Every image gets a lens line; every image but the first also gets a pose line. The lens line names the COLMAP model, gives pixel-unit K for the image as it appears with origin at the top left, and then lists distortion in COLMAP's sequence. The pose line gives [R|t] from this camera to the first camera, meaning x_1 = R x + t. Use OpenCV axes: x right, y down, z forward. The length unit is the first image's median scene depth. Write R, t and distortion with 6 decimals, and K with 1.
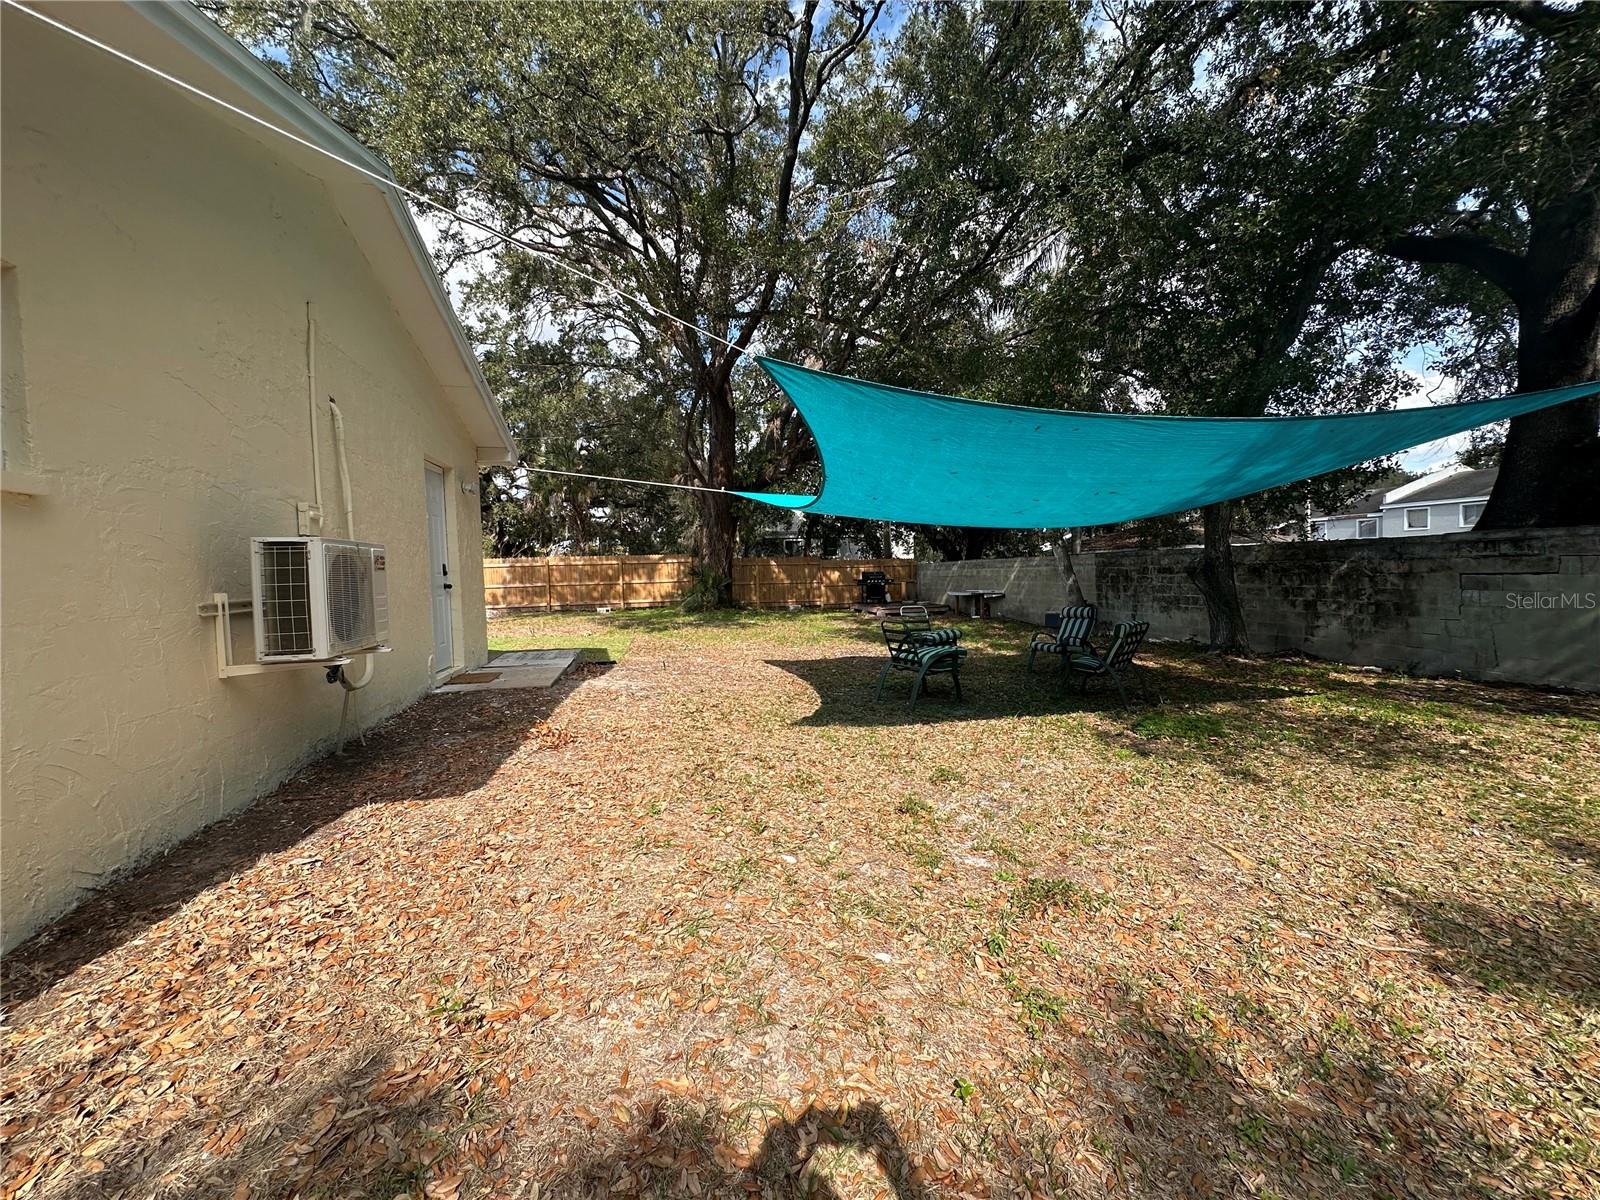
lens RADIAL K [[637.9, 0, 801.0], [0, 637.9, 598.9], [0, 0, 1]] dist [-0.003298, 0.000696]
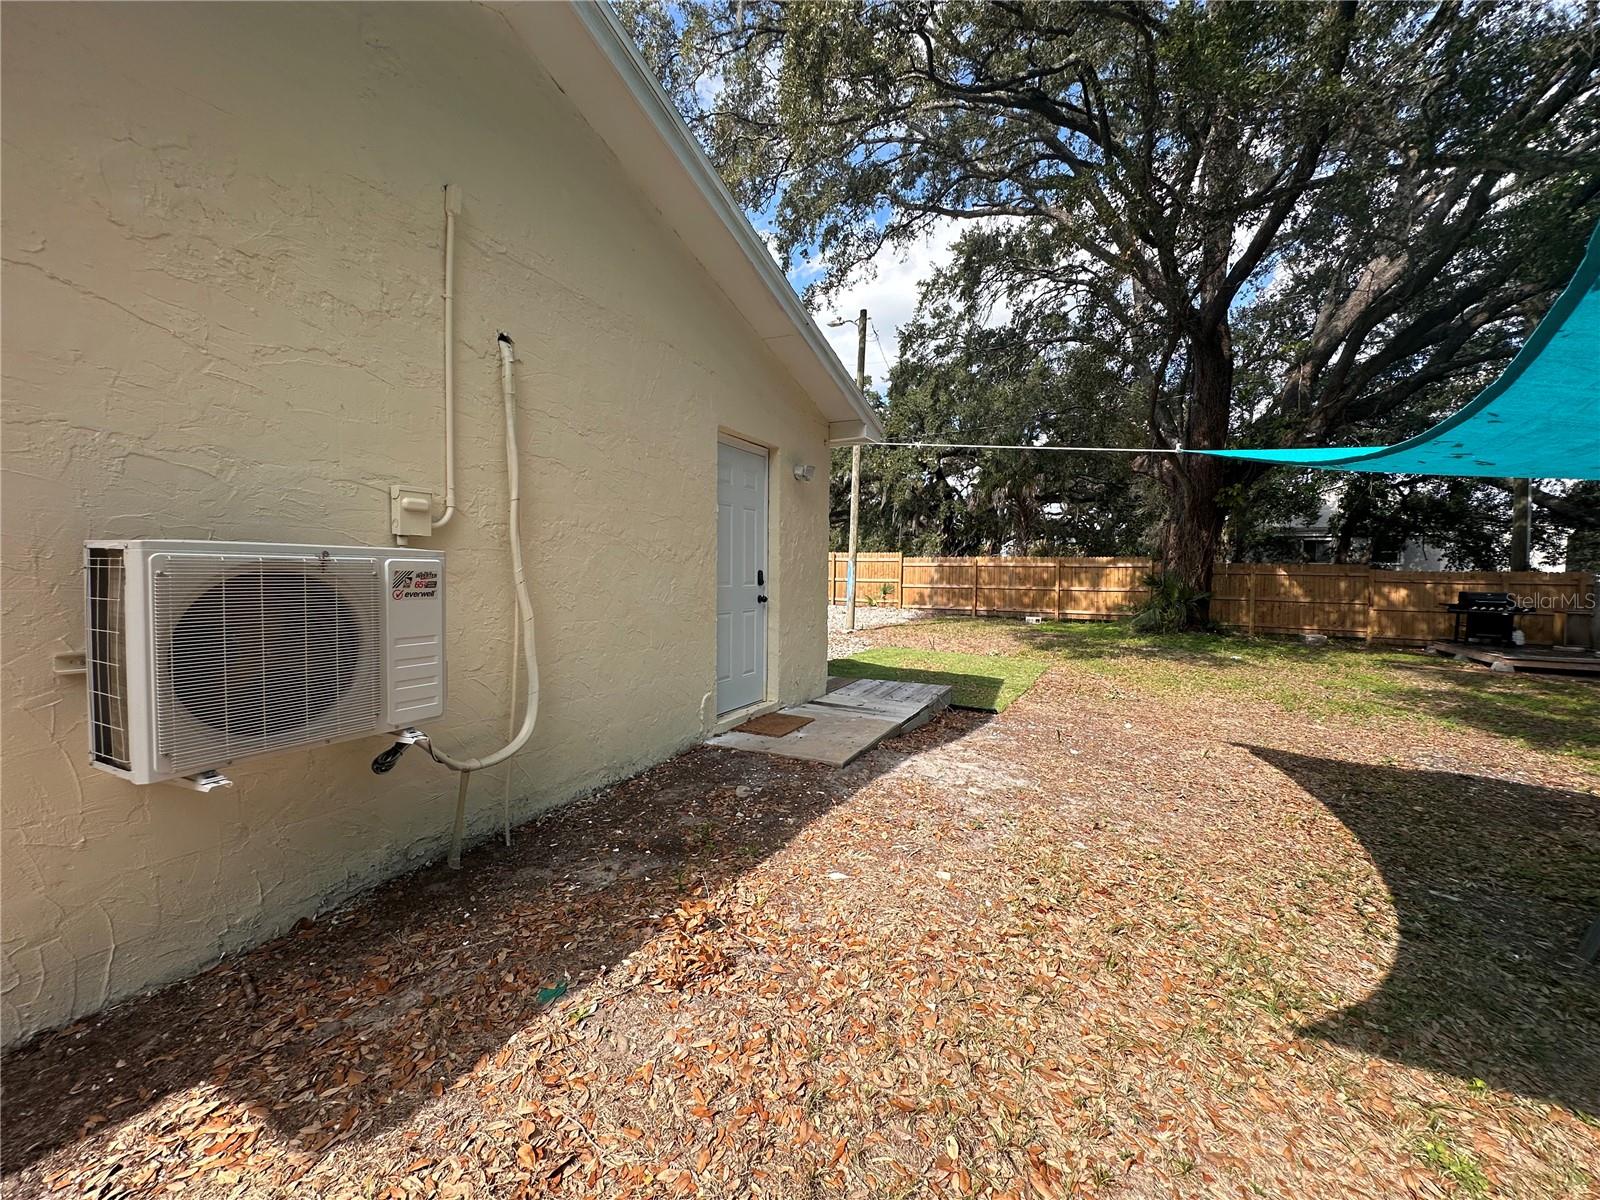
lens RADIAL K [[637.9, 0, 800.3], [0, 637.9, 600.9], [0, 0, 1]] dist [-0.003298, 0.000696]
pose [[0.771141, 0.066147, -0.633219, -0.006338], [-0.061931, 0.997665, 0.028796, -0.012560], [0.633645, 0.017010, 0.773437, 0.123642]]
